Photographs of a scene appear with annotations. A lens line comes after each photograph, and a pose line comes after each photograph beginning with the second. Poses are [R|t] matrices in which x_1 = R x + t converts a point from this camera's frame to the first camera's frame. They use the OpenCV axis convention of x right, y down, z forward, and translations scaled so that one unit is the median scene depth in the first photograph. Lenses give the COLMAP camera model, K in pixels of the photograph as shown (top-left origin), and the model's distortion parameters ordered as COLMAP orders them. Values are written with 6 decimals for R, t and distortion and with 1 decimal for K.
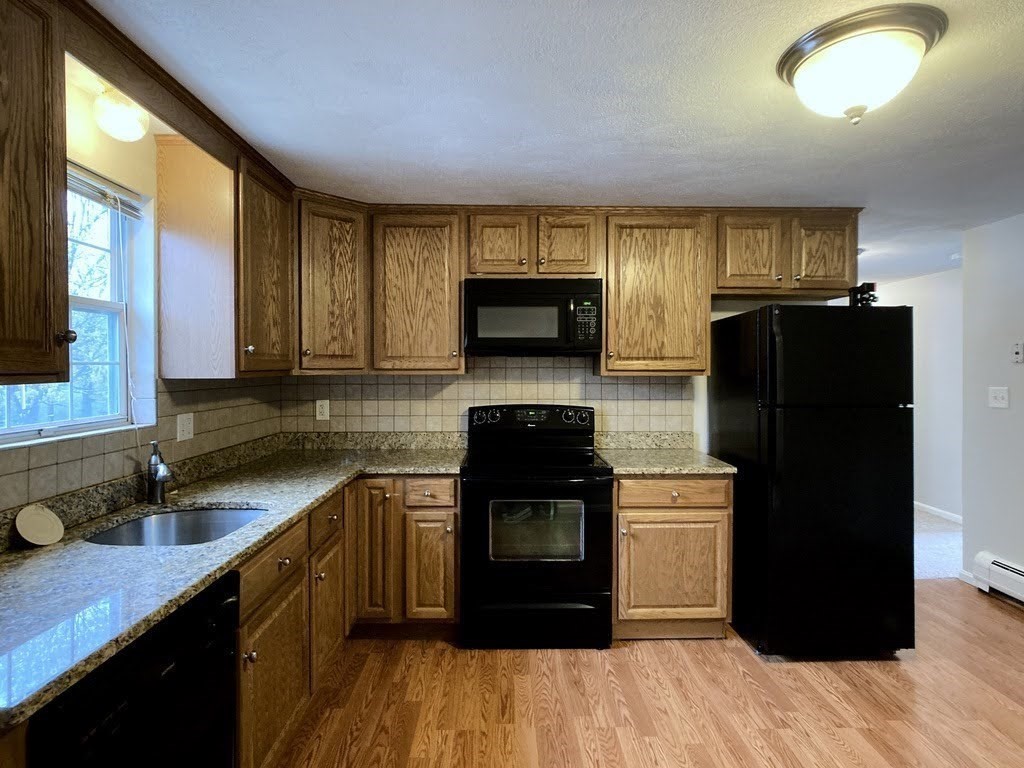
lens RADIAL K [[559.2, 0, 508.7], [0, 559.2, 375.3], [0, 0, 1]] dist [-0.008469, -0.000432]
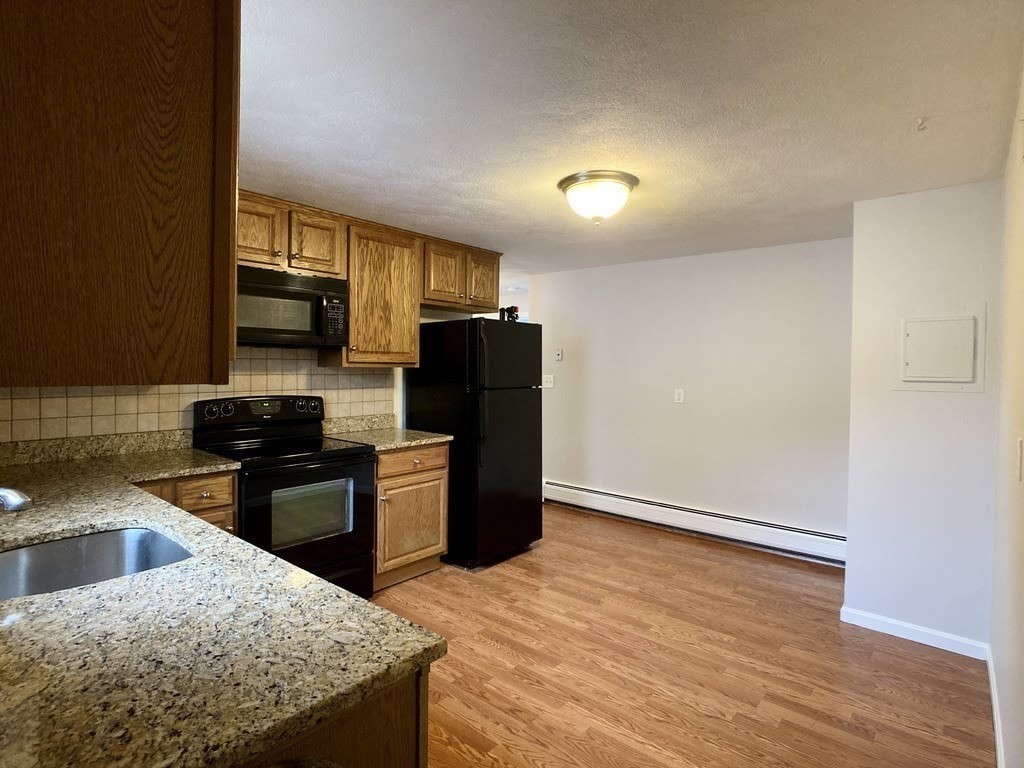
lens RADIAL K [[544.1, 0, 508.9], [0, 544.1, 376.5], [0, 0, 1]] dist [0.000527, -0.000192]
pose [[0.660080, -0.008745, 0.751144, -0.453371], [-0.002313, 0.999904, 0.013673, 0.003879], [-0.751192, -0.010763, 0.659996, 0.036555]]
